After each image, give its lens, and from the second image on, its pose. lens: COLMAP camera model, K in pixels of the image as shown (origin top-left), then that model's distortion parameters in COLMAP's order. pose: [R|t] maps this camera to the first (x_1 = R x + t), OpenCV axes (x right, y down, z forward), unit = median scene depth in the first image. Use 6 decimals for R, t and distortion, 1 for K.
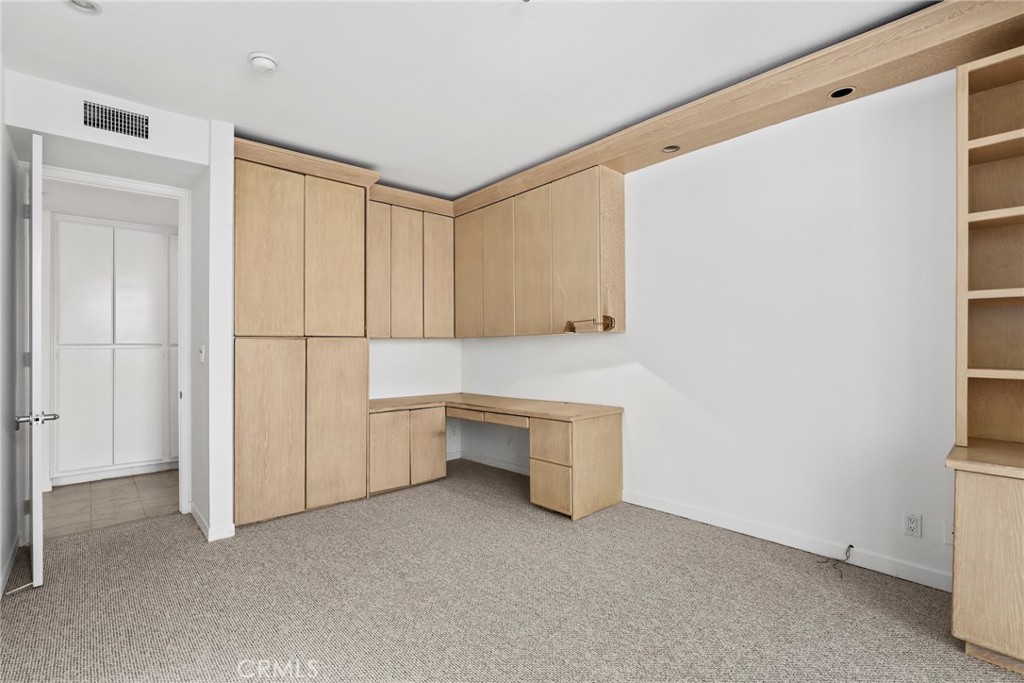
lens RADIAL K [[483.8, 0, 517.4], [0, 483.8, 345.6], [0, 0, 1]] dist [-0.002181, -0.000430]
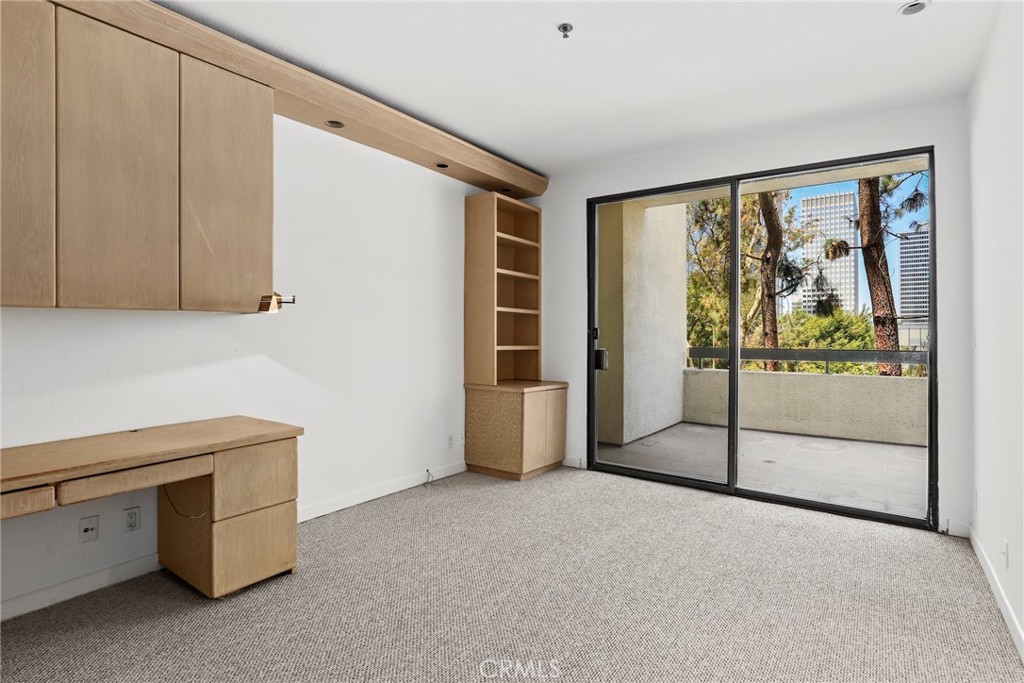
lens RADIAL K [[507.4, 0, 514.5], [0, 507.4, 337.3], [0, 0, 1]] dist [-0.000783, 0.000001]
pose [[-0.194310, 0.003145, 0.980935, -0.719798], [0.002440, 0.999993, -0.002723, 0.011903], [-0.980937, 0.001864, -0.194316, 0.850192]]
